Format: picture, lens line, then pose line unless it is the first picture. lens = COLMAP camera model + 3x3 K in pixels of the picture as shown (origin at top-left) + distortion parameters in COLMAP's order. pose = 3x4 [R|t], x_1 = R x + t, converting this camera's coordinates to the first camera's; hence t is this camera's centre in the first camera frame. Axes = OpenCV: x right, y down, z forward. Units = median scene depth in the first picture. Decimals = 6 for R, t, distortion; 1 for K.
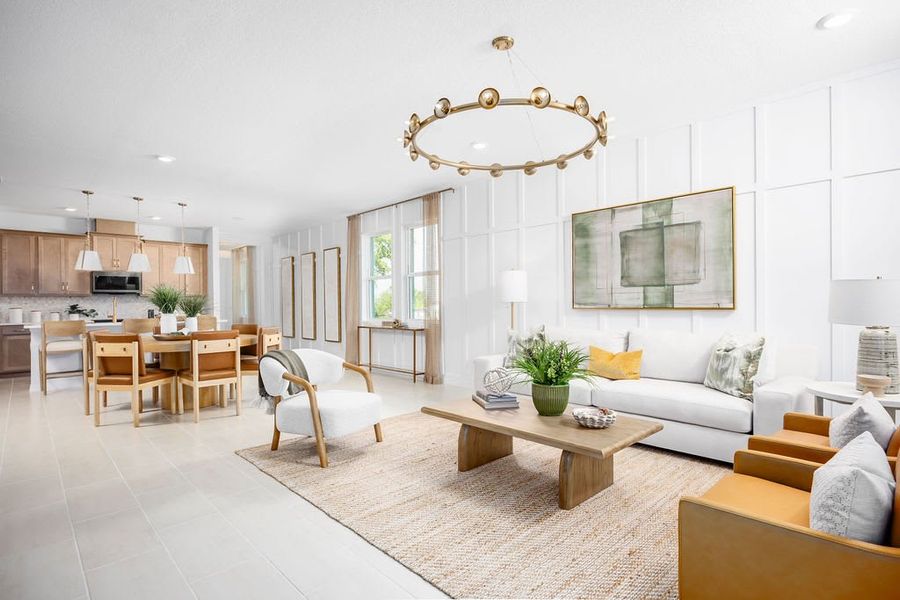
lens RADIAL K [[446.0, 0, 449.5], [0, 446.0, 308.3], [0, 0, 1]] dist [-0.006529, -0.000762]
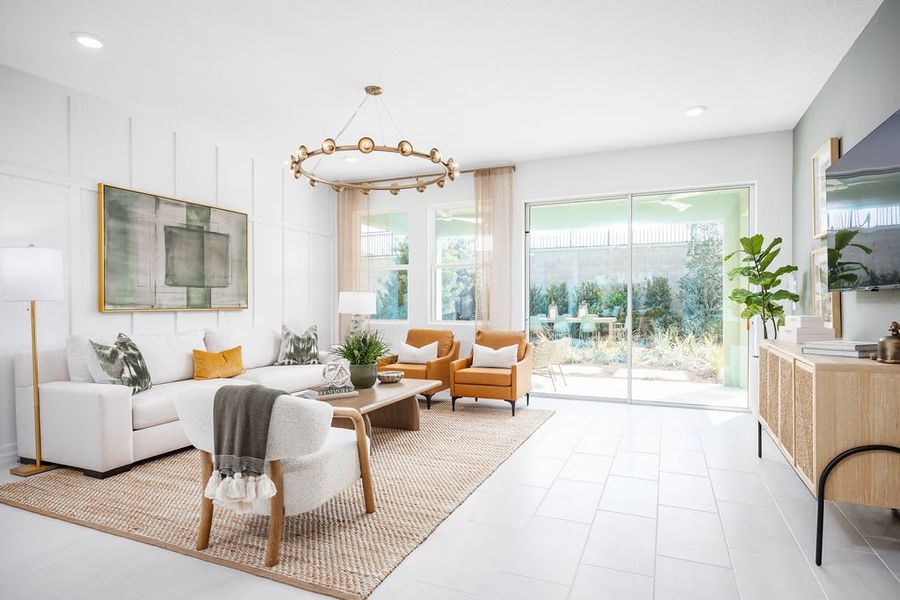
lens RADIAL K [[502.4, 0, 449.9], [0, 502.4, 303.1], [0, 0, 1]] dist [0.005982, 0.000112]
pose [[-0.387077, 0.007001, 0.922021, -0.821099], [0.014913, 0.999888, -0.001332, -0.002429], [-0.921927, 0.013234, -0.387138, 0.890868]]
